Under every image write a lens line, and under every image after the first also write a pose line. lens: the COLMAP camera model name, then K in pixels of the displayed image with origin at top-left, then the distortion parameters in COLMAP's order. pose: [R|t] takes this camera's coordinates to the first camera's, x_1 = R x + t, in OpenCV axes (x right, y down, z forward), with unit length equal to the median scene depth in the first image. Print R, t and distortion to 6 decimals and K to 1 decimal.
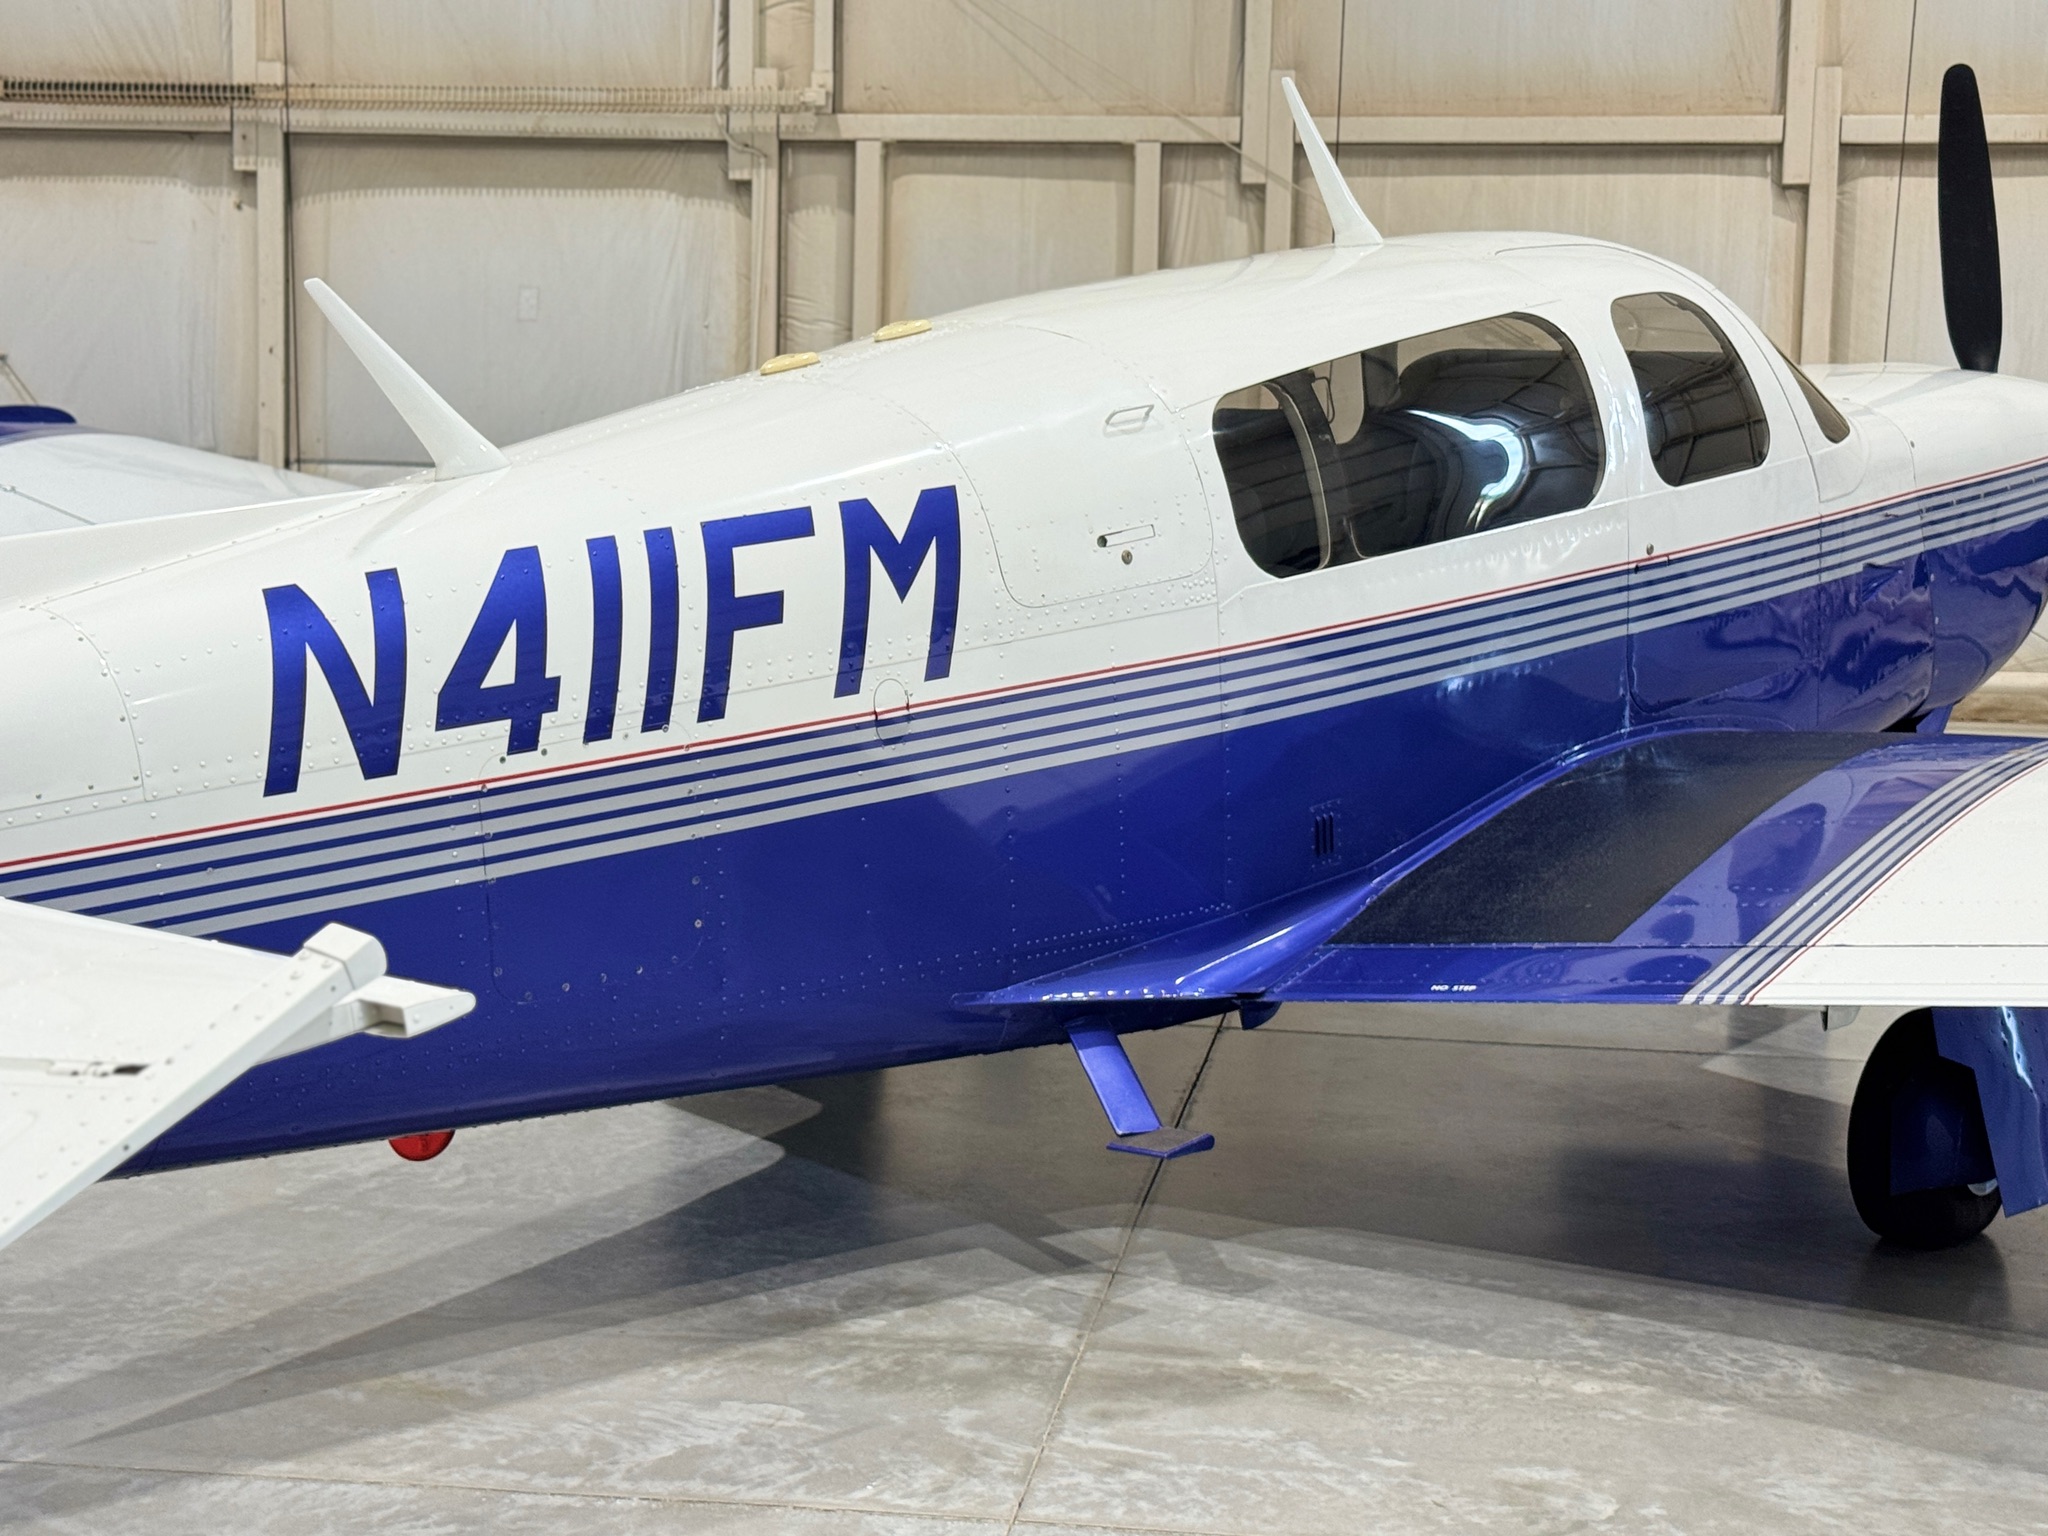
lens RADIAL K [[3388.9, 0, 1024.0], [0, 3388.9, 768.0], [0, 0, 1]] dist [0.143888, -0.149638]
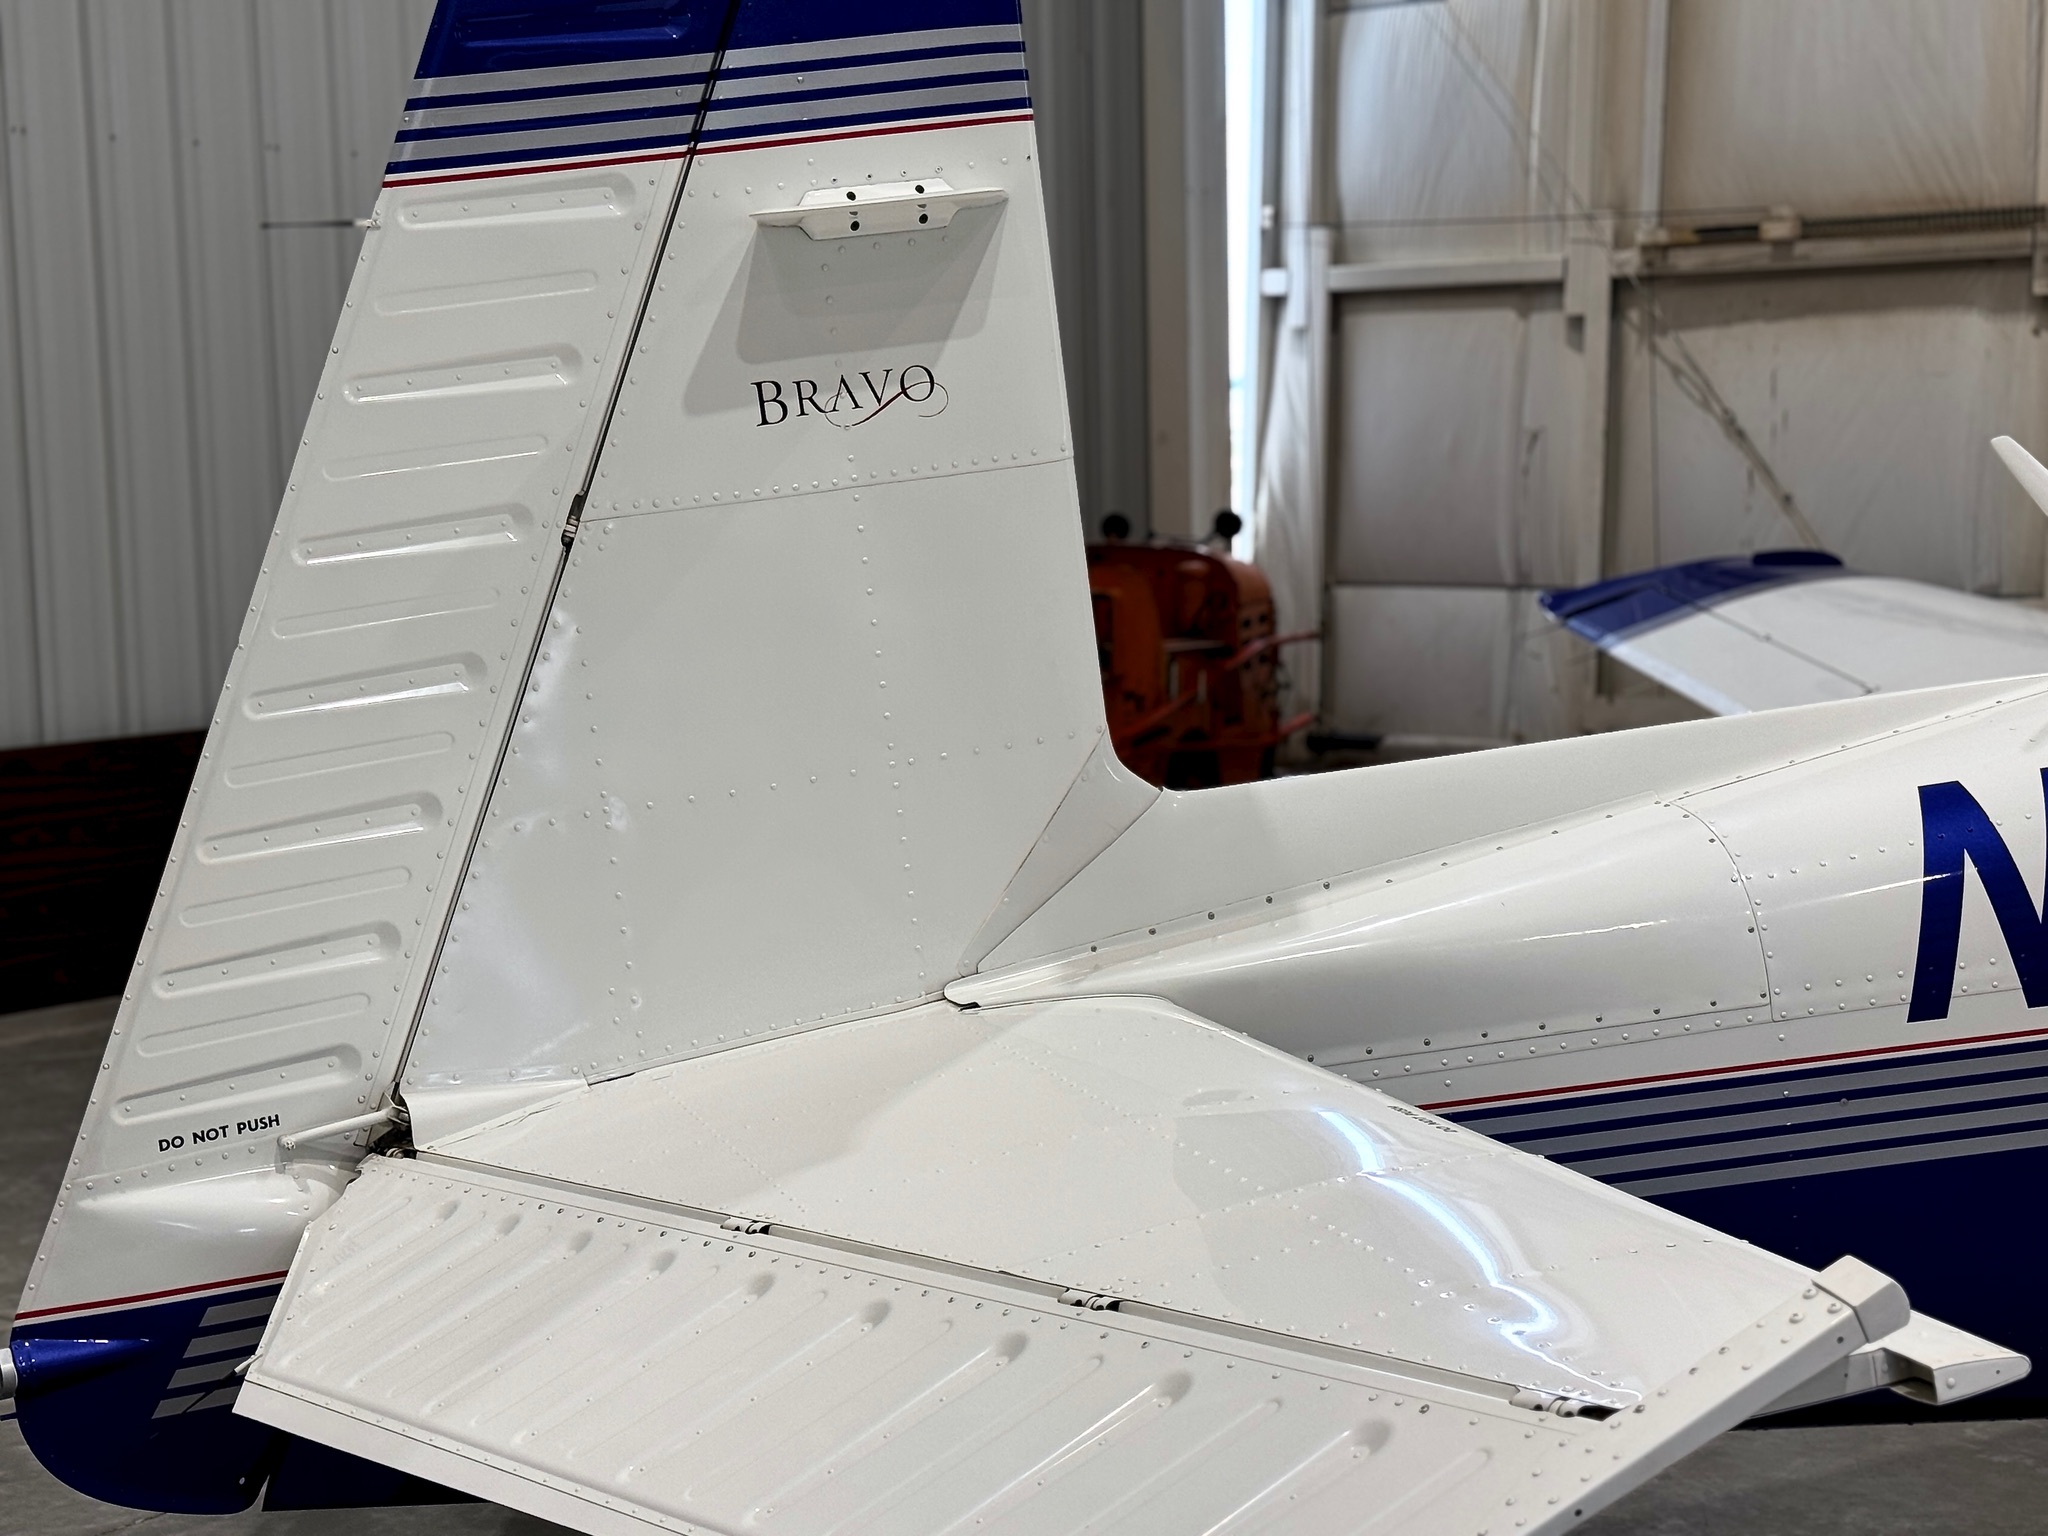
lens RADIAL K [[3388.9, 0, 1024.0], [0, 3388.9, 768.0], [0, 0, 1]] dist [0.143888, -0.149638]
pose [[0.865720, 0.022512, -0.500022, 0.019810], [-0.039522, 0.998943, -0.023453, -0.024520], [0.498965, 0.040065, 0.865695, 0.096732]]
